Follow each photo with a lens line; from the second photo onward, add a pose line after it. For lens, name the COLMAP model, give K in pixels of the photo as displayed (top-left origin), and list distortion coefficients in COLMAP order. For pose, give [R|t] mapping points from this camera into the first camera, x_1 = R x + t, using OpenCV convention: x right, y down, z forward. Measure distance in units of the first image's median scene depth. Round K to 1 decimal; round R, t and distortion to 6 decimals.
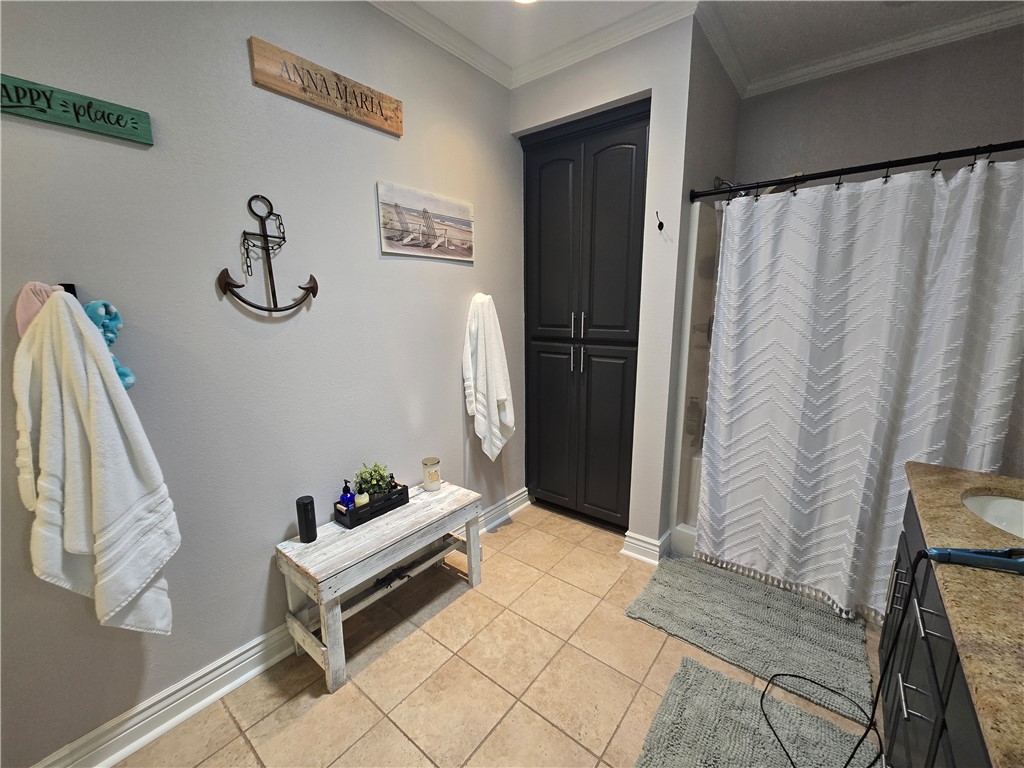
lens RADIAL K [[411.3, 0, 533.3], [0, 411.3, 386.6], [0, 0, 1]] dist [-0.001212, -0.001488]
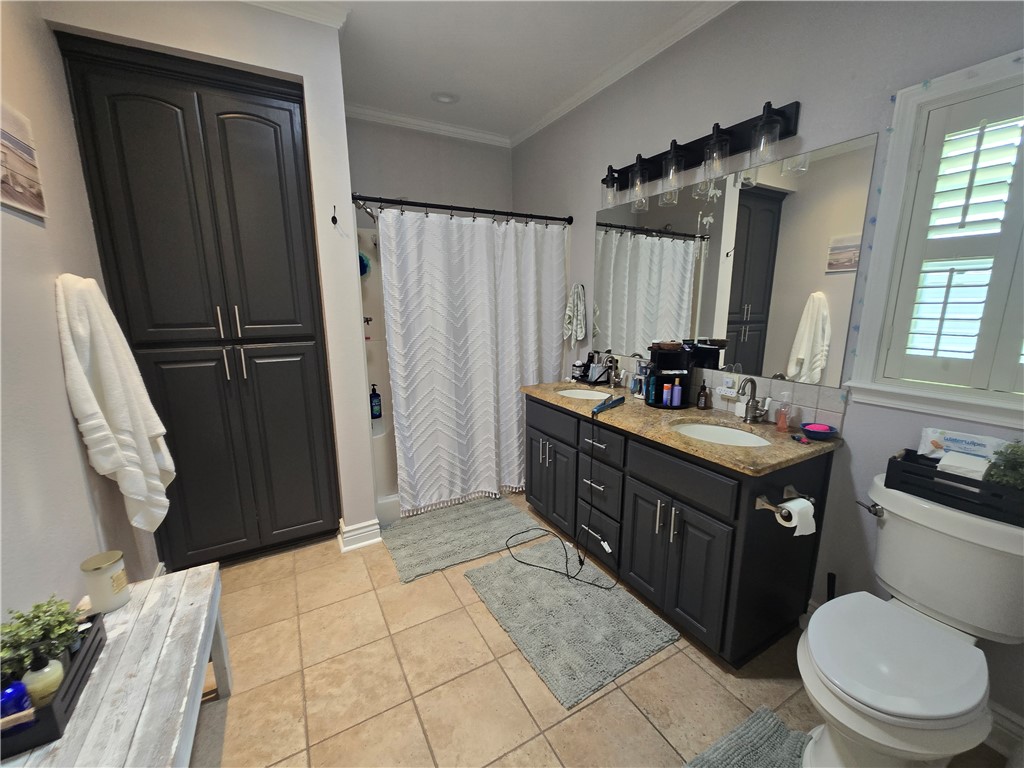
lens RADIAL K [[411.3, 0, 510.3], [0, 411.3, 385.6], [0, 0, 1]] dist [-0.001212, -0.001488]
pose [[0.401298, -0.176805, 0.898721, -0.519345], [0.184283, 0.976714, 0.109863, -0.017971], [-0.897218, 0.121531, 0.424536, 0.220946]]
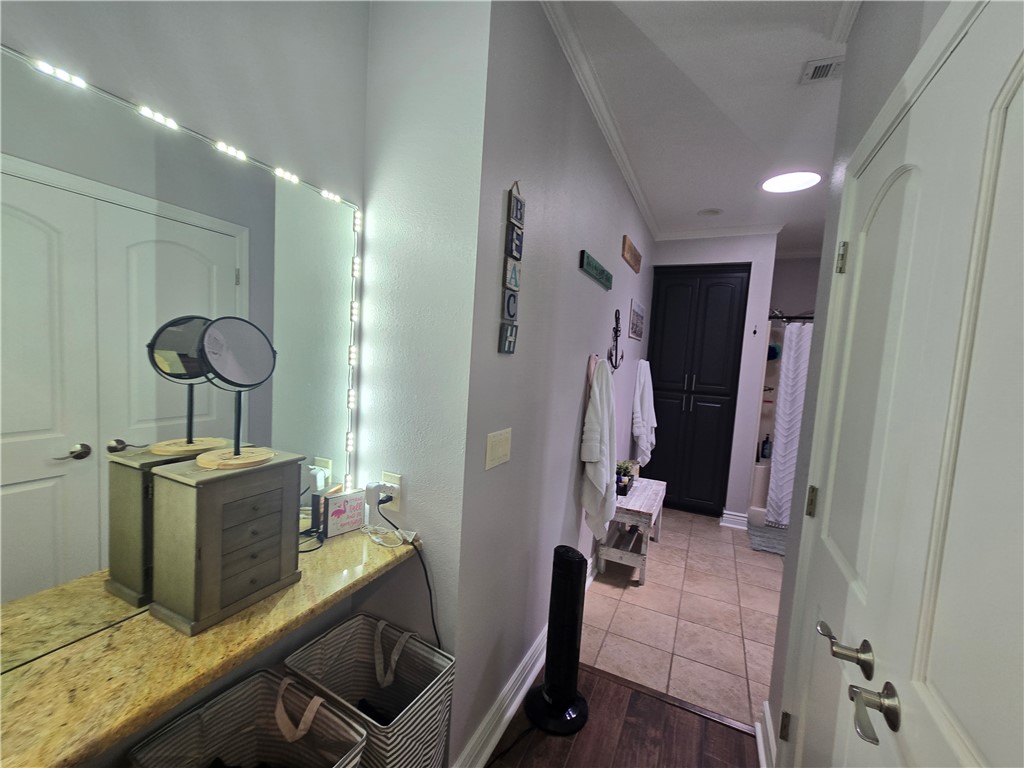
lens RADIAL K [[411.3, 0, 530.8], [0, 411.3, 389.9], [0, 0, 1]] dist [-0.001212, -0.001488]
pose [[0.973042, 0.050409, 0.225053, -1.074839], [-0.025368, 0.993294, -0.112802, 0.097834], [-0.229230, 0.104051, 0.967795, -0.523236]]
